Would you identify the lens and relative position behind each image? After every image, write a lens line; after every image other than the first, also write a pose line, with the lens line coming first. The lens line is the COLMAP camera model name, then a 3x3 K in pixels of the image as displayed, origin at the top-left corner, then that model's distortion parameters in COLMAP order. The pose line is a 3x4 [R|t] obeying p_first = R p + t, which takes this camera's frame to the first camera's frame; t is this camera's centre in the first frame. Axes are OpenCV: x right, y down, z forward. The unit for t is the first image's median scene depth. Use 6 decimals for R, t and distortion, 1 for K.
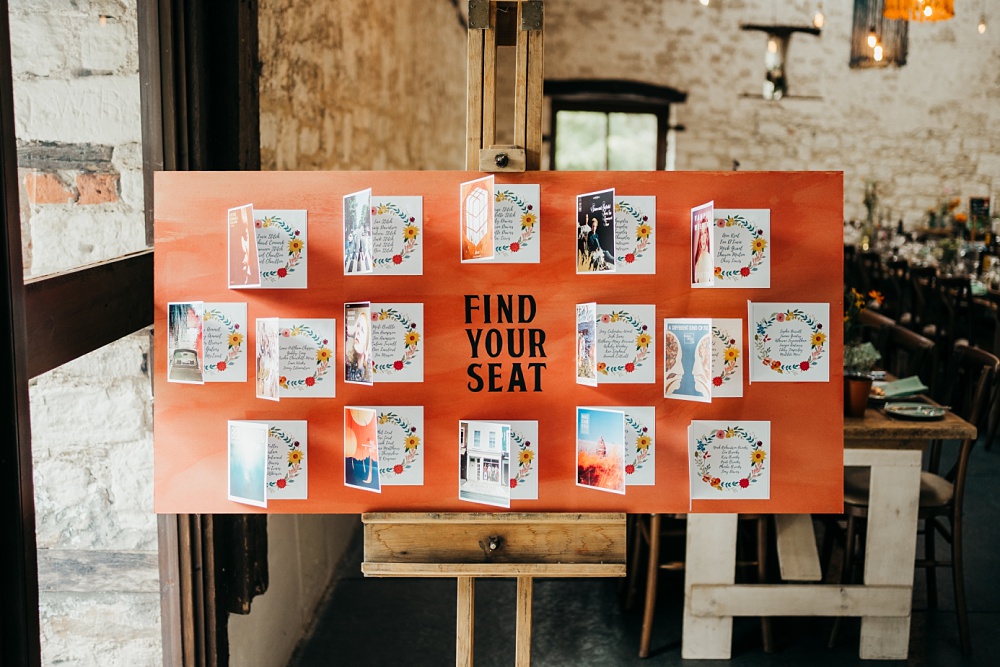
lens RADIAL K [[1042.2, 0, 500.0], [0, 1042.2, 333.5], [0, 0, 1]] dist [-0.004630, 0.020521]
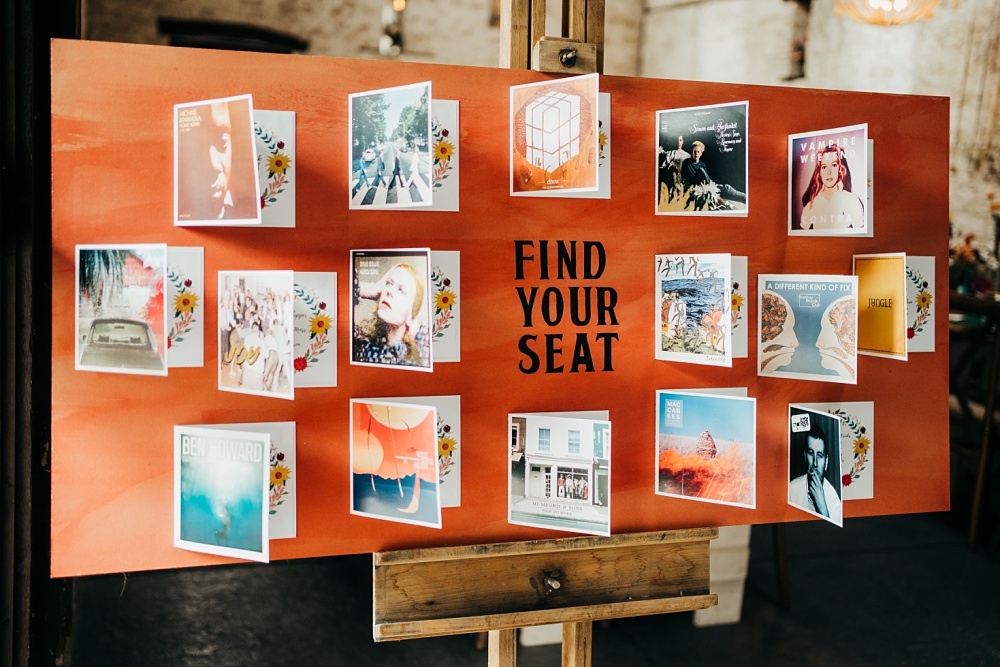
lens RADIAL K [[1061.9, 0, 499.7], [0, 1061.9, 280.1], [0, 0, 1]] dist [0.002923, 0.018766]
pose [[0.954881, 0.003457, 0.296968, -0.263508], [-0.004065, 0.999991, 0.001429, -0.010295], [-0.296960, -0.002572, 0.954886, 0.298261]]
